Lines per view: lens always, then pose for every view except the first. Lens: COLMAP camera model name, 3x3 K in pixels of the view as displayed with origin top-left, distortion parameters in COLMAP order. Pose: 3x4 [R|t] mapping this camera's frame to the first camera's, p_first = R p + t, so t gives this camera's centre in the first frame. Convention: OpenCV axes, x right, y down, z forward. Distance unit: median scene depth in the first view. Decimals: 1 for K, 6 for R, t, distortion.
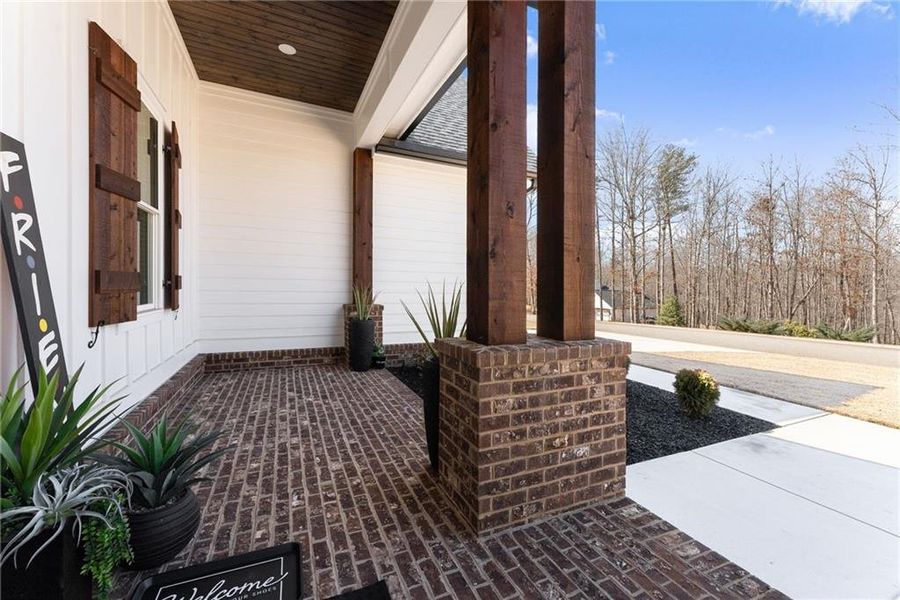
lens RADIAL K [[366.8, 0, 441.3], [0, 366.8, 285.2], [0, 0, 1]] dist [-0.003859, 0.000646]
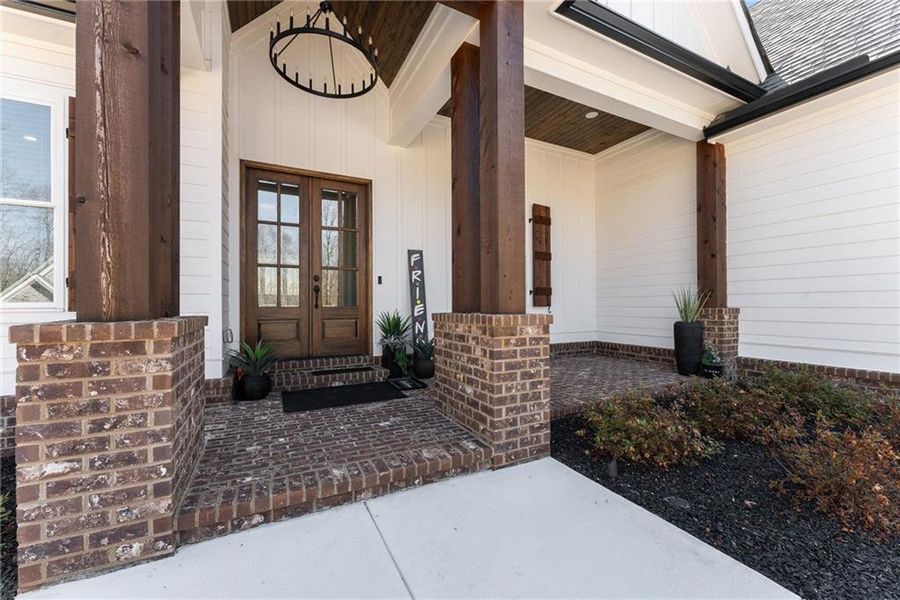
lens RADIAL K [[366.8, 0, 452.5], [0, 366.8, 300.1], [0, 0, 1]] dist [-0.003859, 0.000646]
pose [[0.028451, -0.032065, -0.999081, 1.779405], [0.010327, 0.999441, -0.031783, 0.151788], [0.999542, -0.009413, 0.028766, 0.895548]]
